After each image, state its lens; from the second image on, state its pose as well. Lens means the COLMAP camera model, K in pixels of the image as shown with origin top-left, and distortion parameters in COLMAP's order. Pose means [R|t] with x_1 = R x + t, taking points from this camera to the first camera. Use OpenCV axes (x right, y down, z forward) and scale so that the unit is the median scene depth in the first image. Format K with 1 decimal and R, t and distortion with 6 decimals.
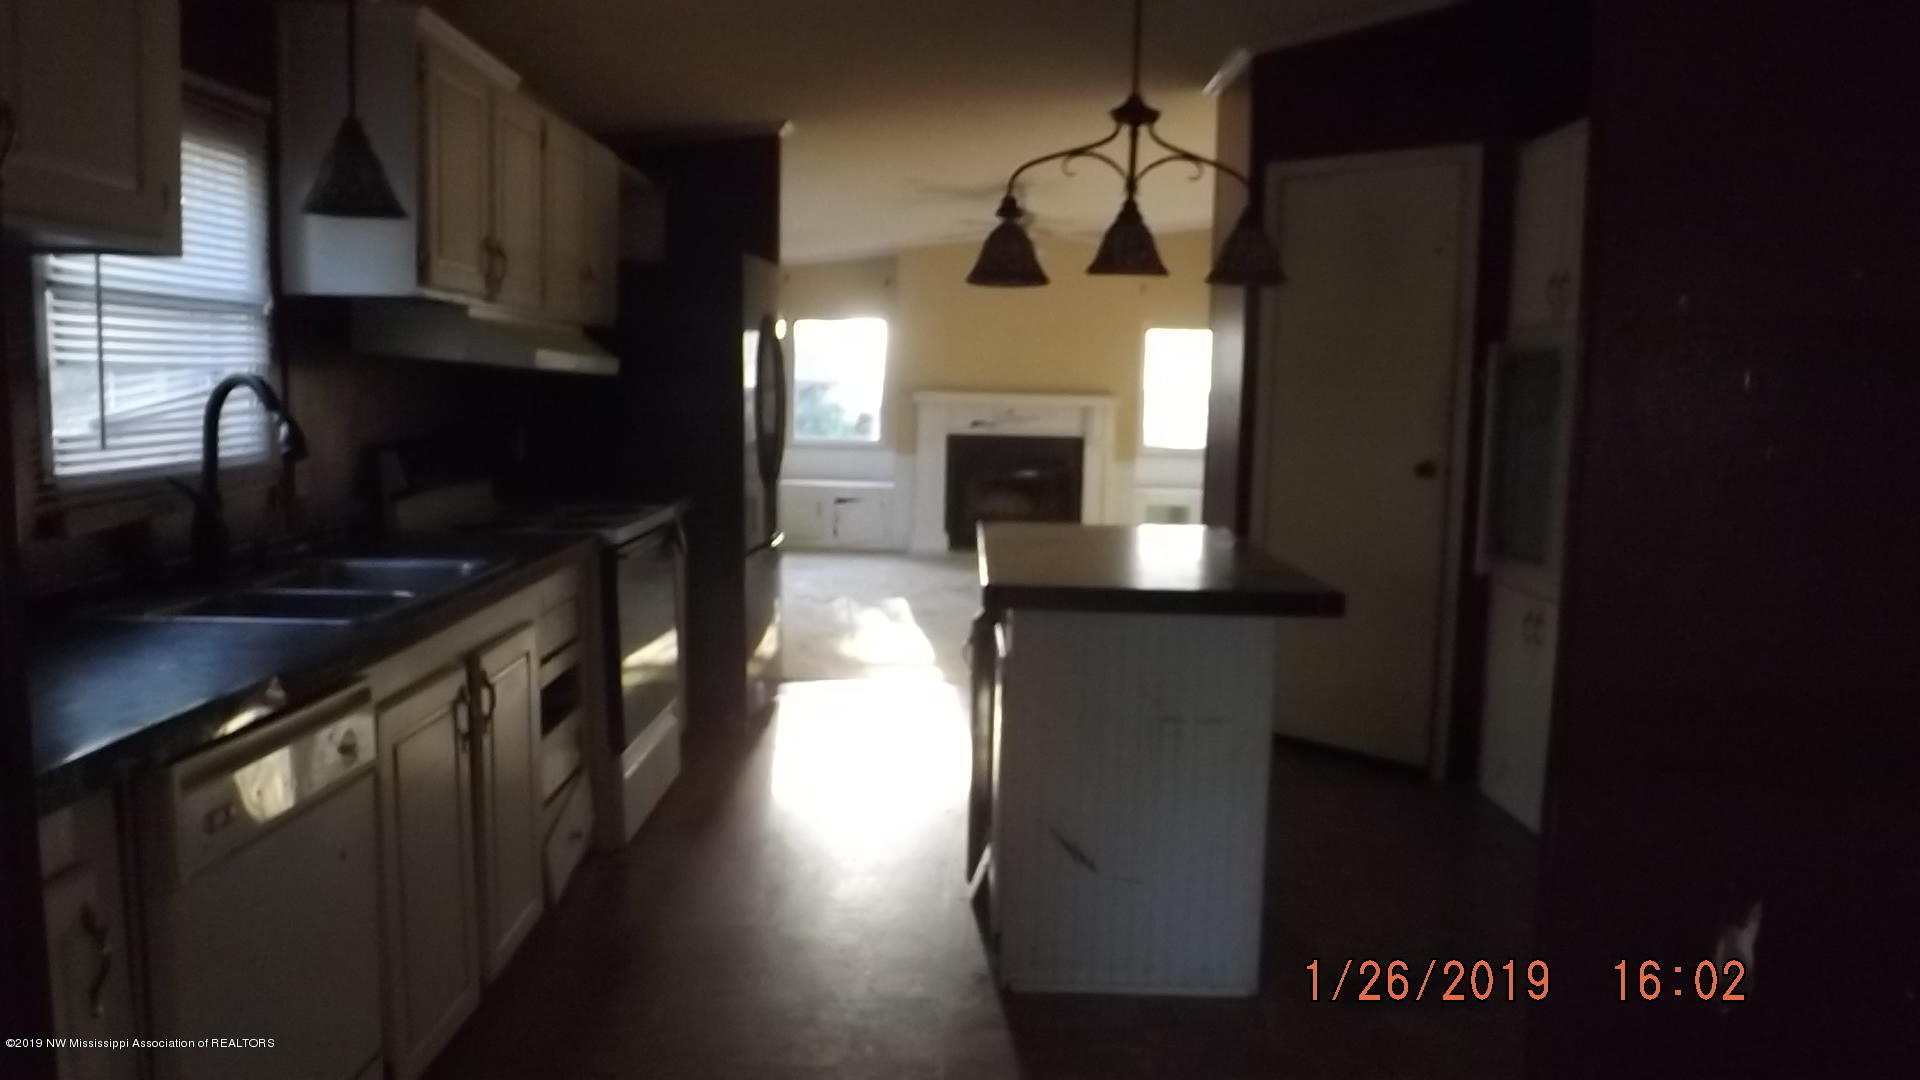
lens RADIAL K [[1401.4, 0, 962.8], [0, 1401.4, 548.3], [0, 0, 1]] dist [-0.045158, -0.005778]
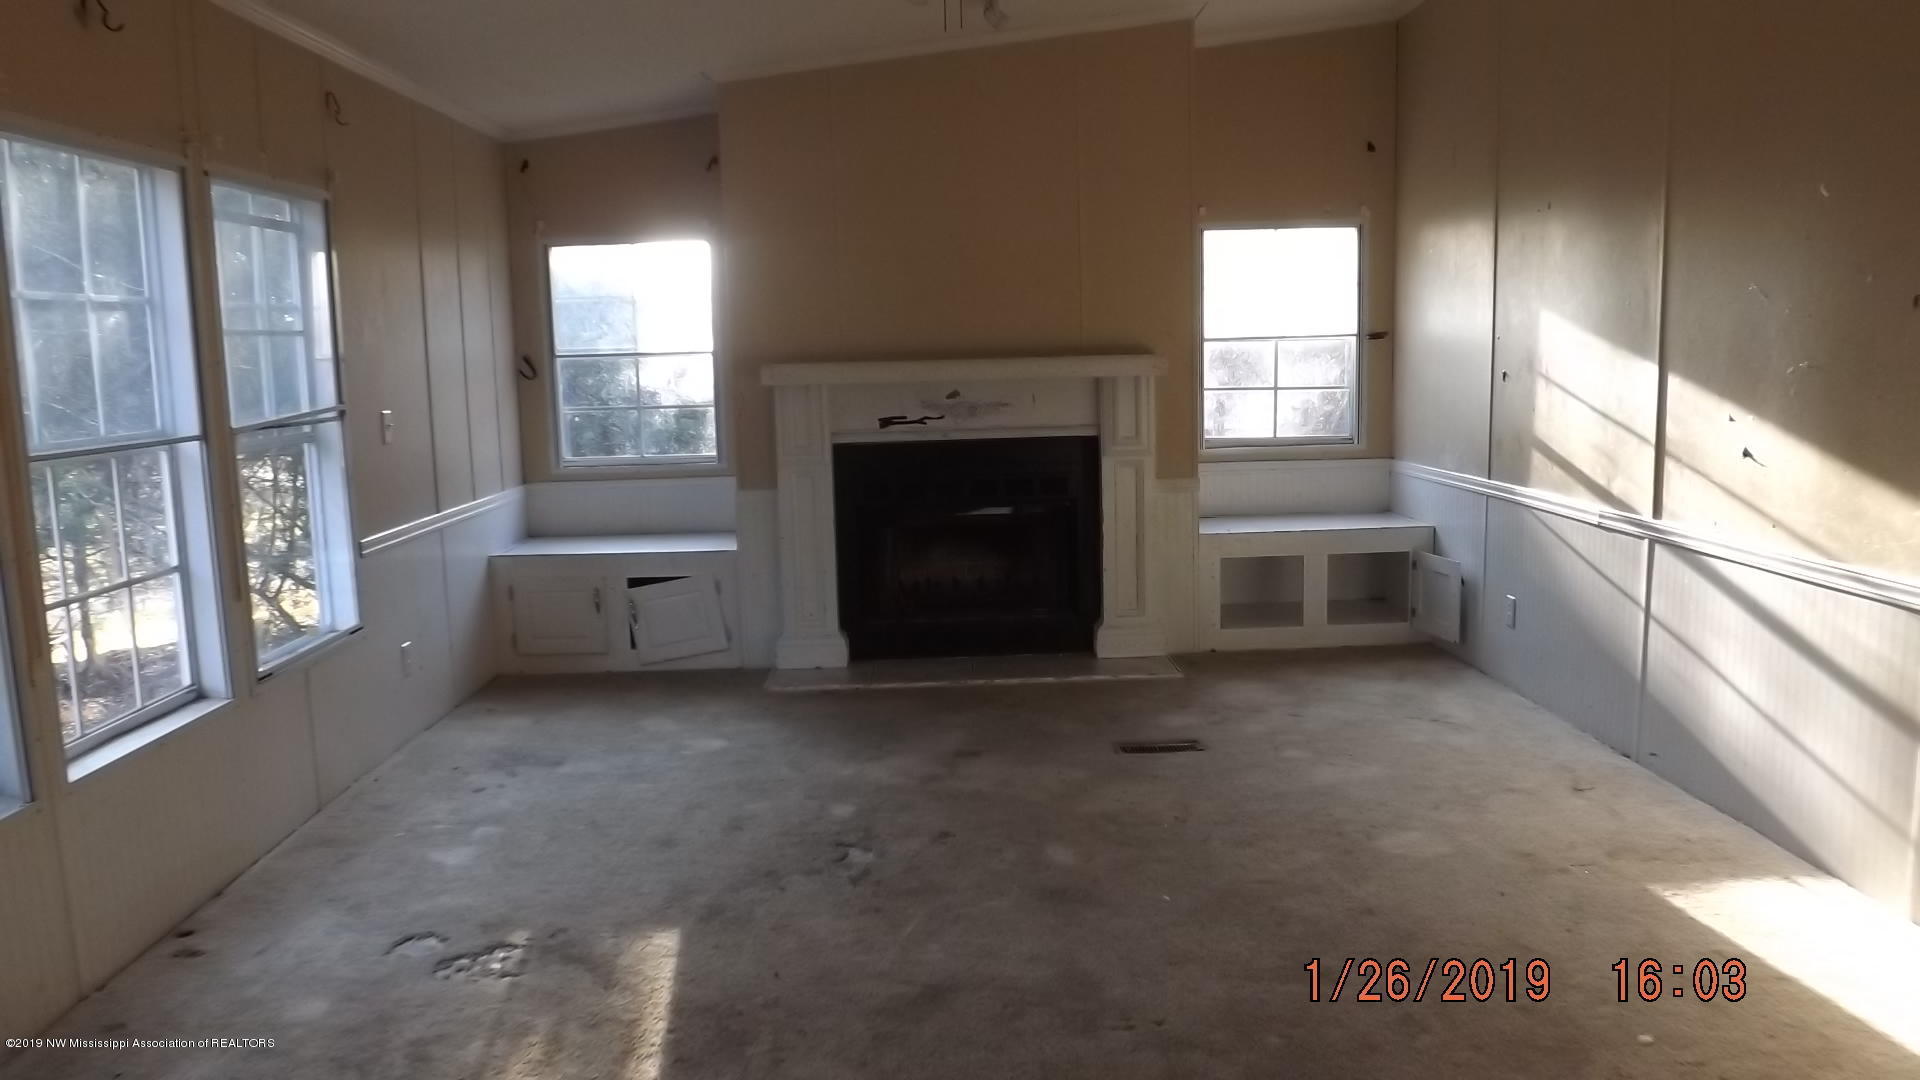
lens RADIAL K [[1401.4, 0, 957.3], [0, 1401.4, 529.7], [0, 0, 1]] dist [-0.045158, -0.005778]
pose [[0.998463, -0.054155, 0.011767, 0.025948], [0.053948, 0.998395, 0.017234, -0.055841], [-0.012682, -0.016572, 0.999782, 0.479235]]
